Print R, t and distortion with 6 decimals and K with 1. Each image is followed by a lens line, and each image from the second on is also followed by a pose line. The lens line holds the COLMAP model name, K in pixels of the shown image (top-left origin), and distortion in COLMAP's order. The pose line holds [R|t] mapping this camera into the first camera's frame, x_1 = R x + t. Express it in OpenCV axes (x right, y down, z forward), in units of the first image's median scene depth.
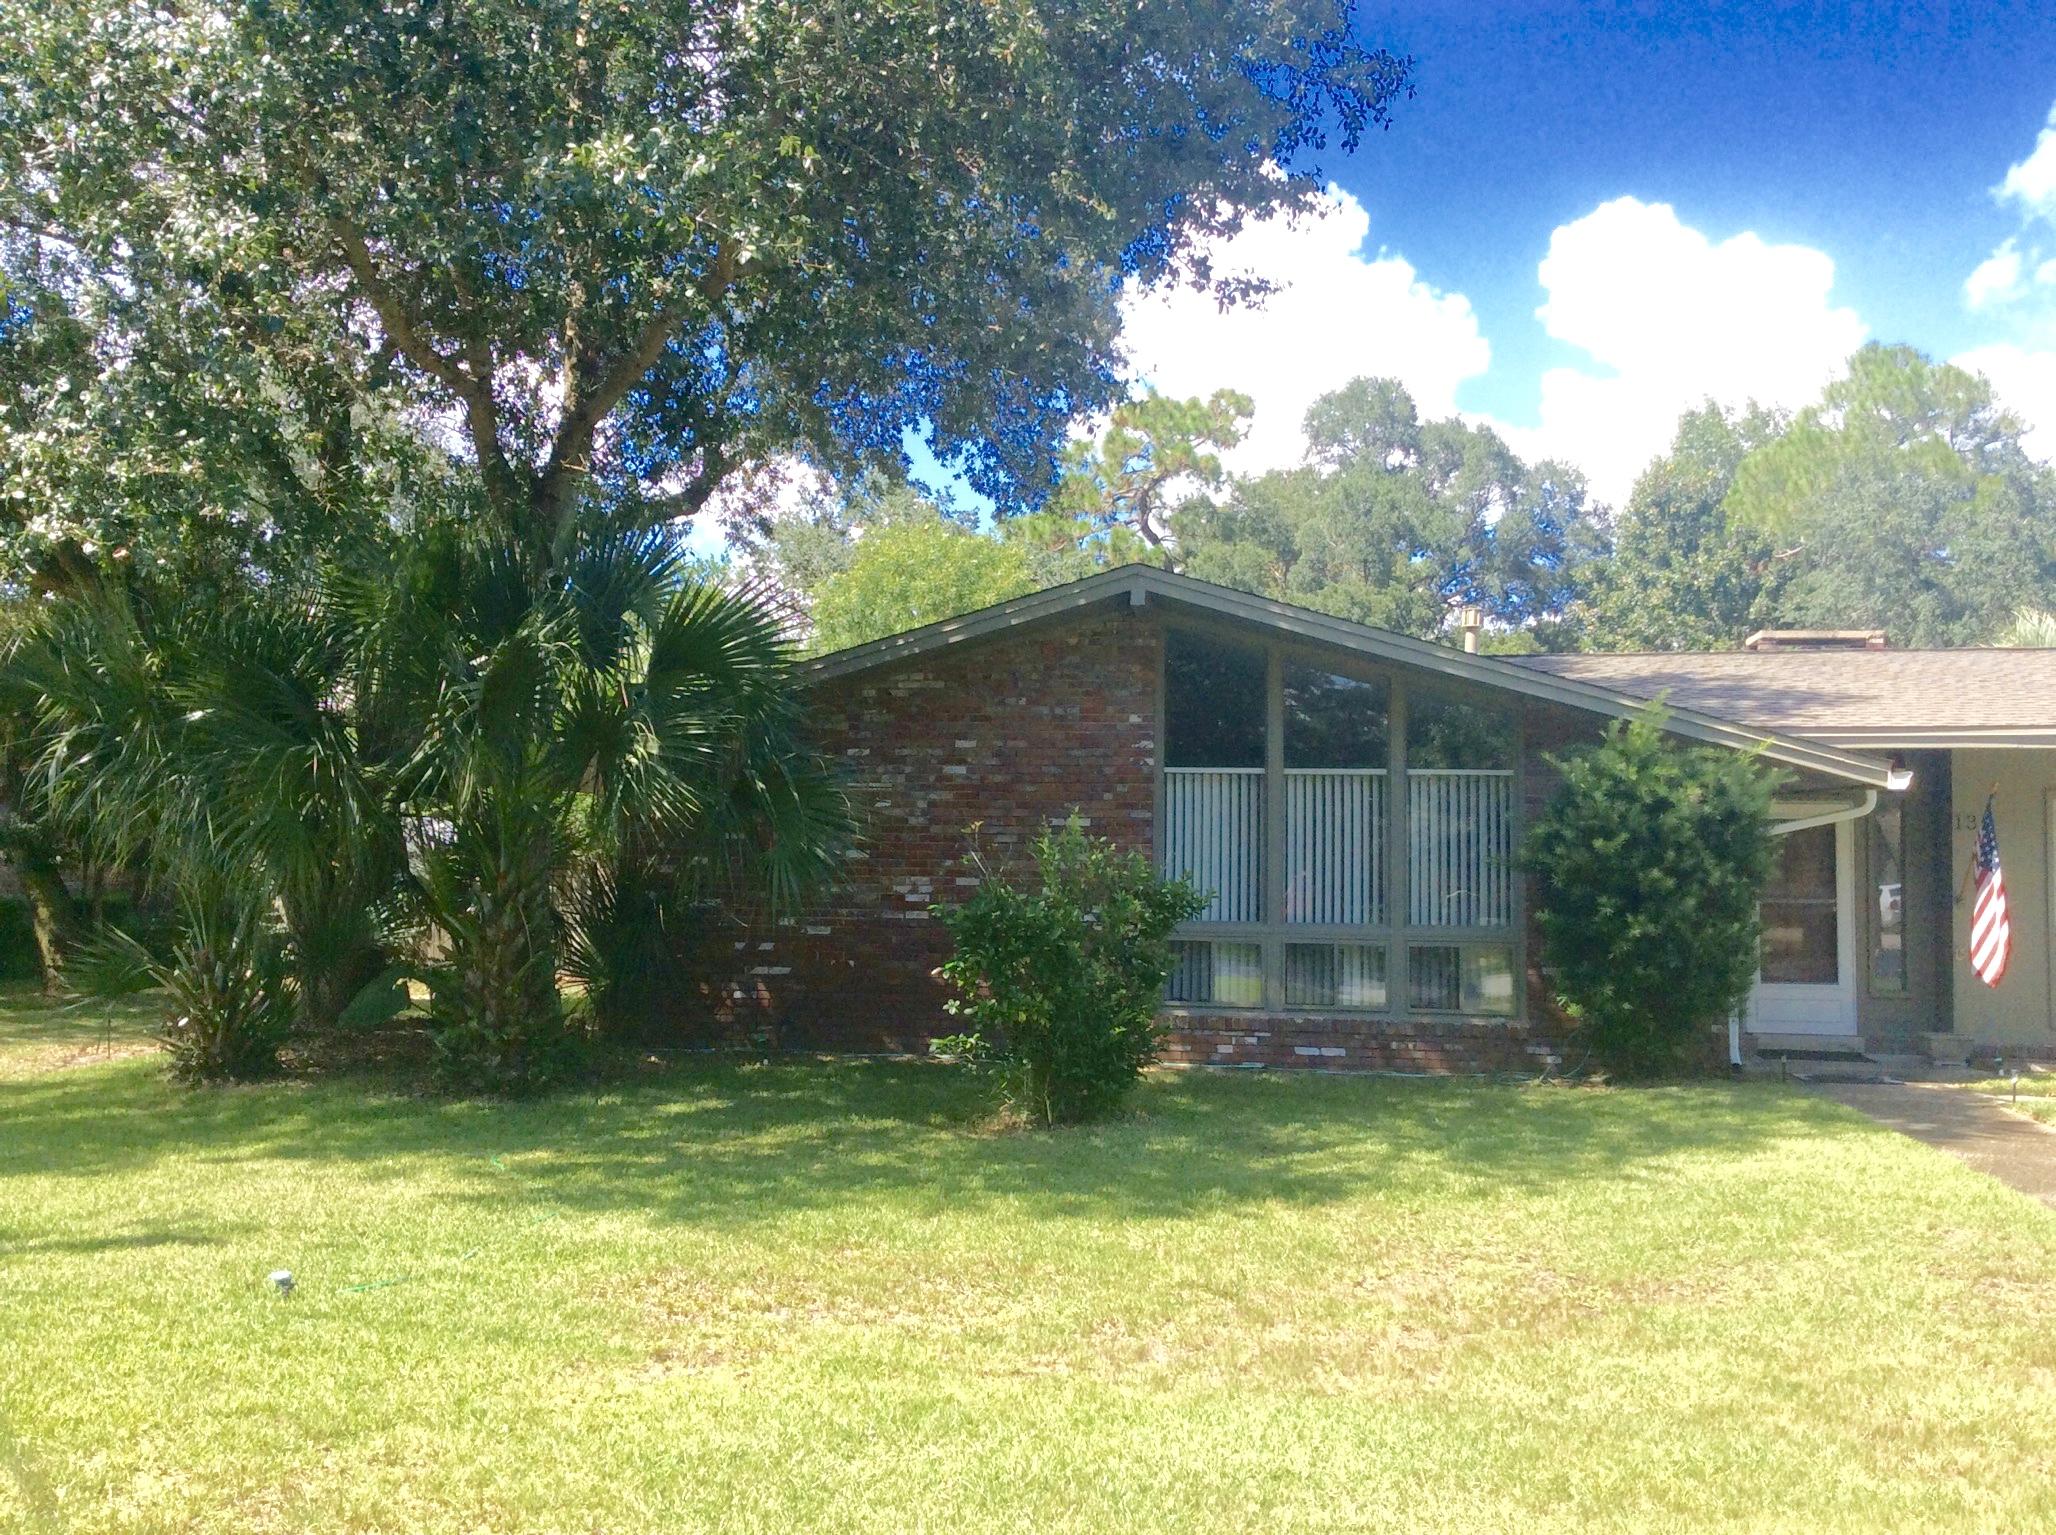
lens RADIAL K [[1881.9, 0, 1028.0], [0, 1881.9, 767.5], [0, 0, 1]] dist [0.103218, -0.224719]
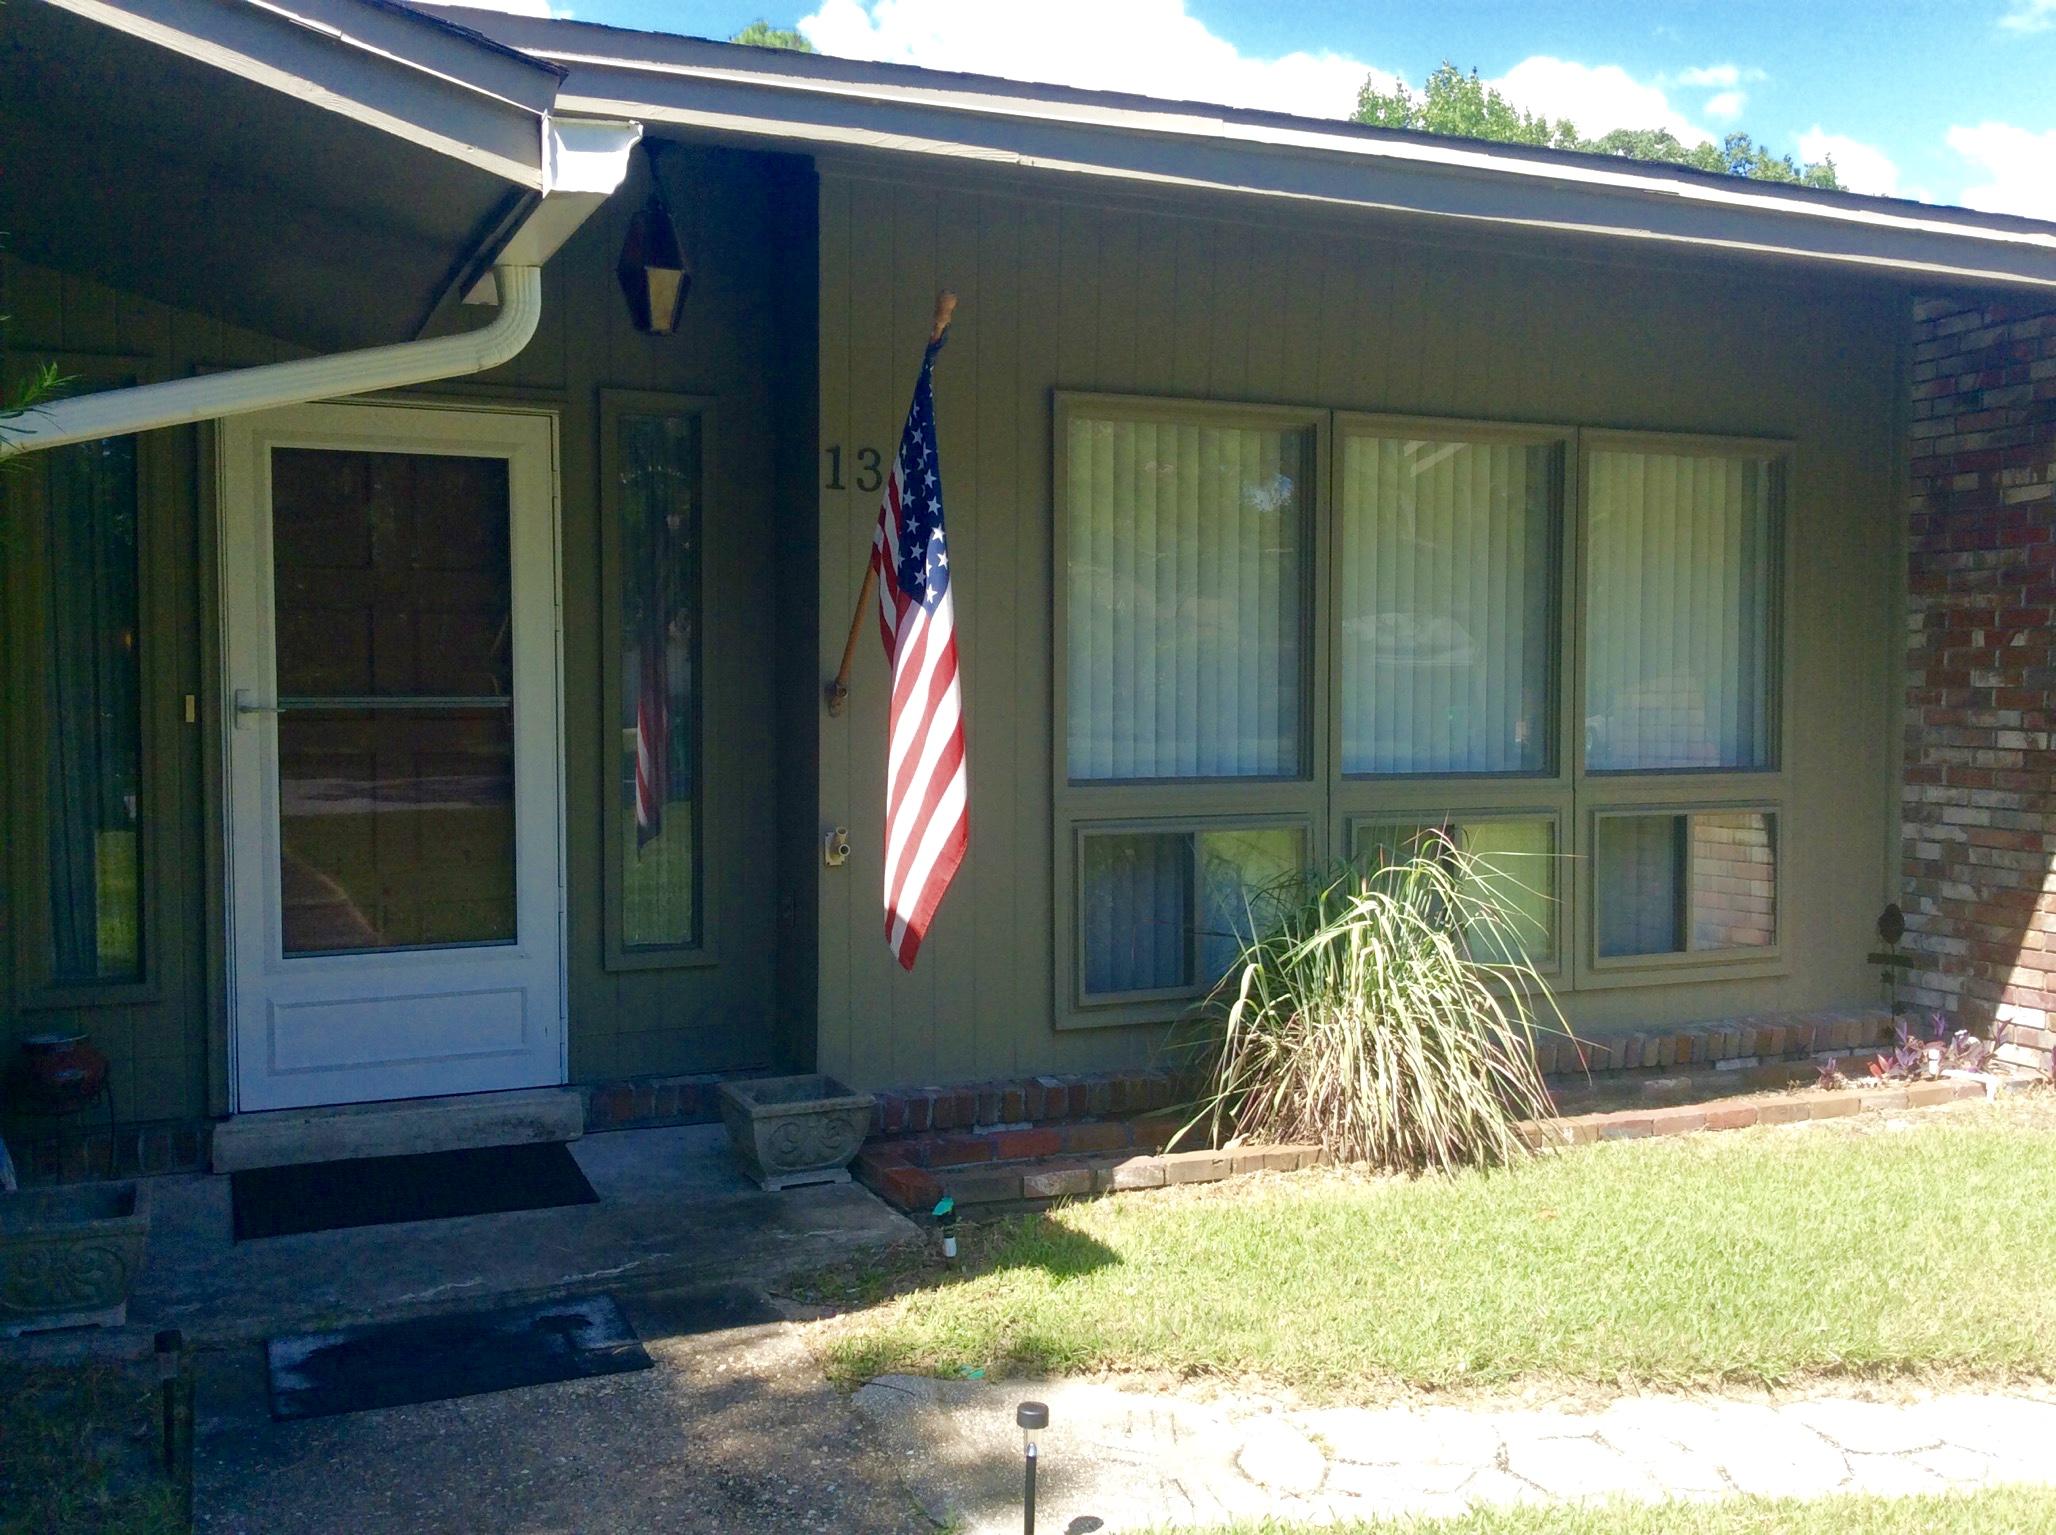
lens RADIAL K [[1897.7, 0, 1028.0], [0, 1897.7, 767.5], [0, 0, 1]] dist [0.150632, -0.330383]
pose [[0.848525, -0.034008, 0.528061, 0.351325], [-0.017495, 0.995584, 0.092229, 0.052928], [-0.528866, -0.087498, 0.844183, 0.720233]]
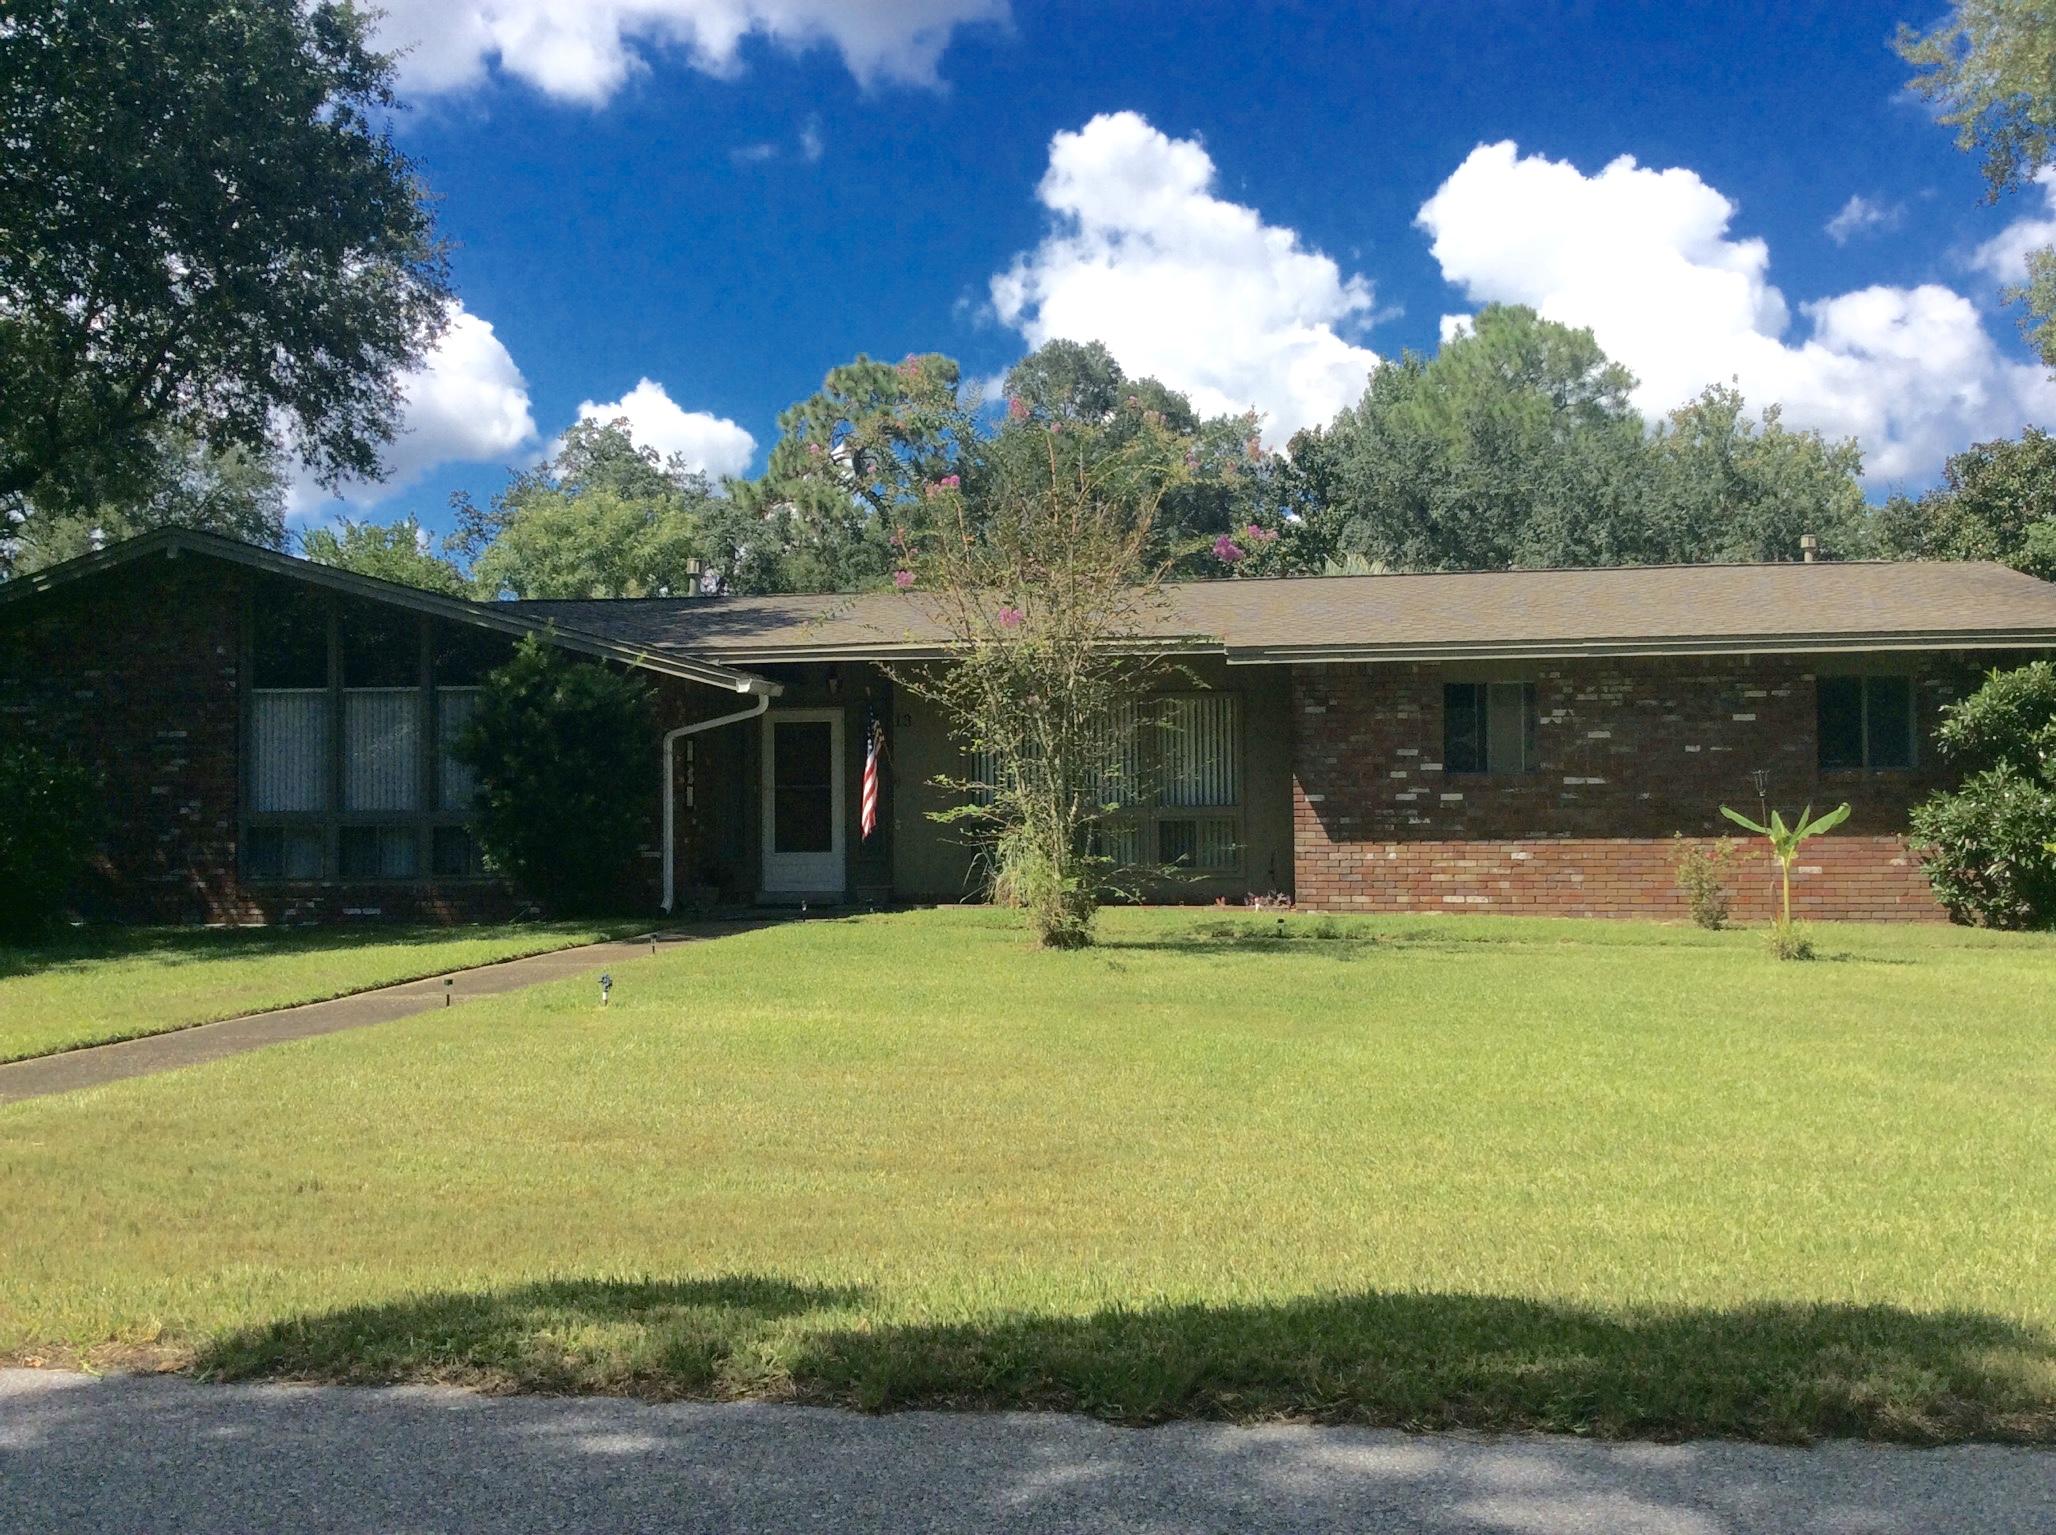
lens RADIAL K [[1897.7, 0, 1028.0], [0, 1897.7, 767.5], [0, 0, 1]] dist [0.150632, -0.330383]
pose [[0.999574, -0.021204, 0.020069, 0.584991], [0.020801, 0.999582, 0.020064, 0.038584], [-0.020486, -0.019638, 0.999597, -0.294484]]
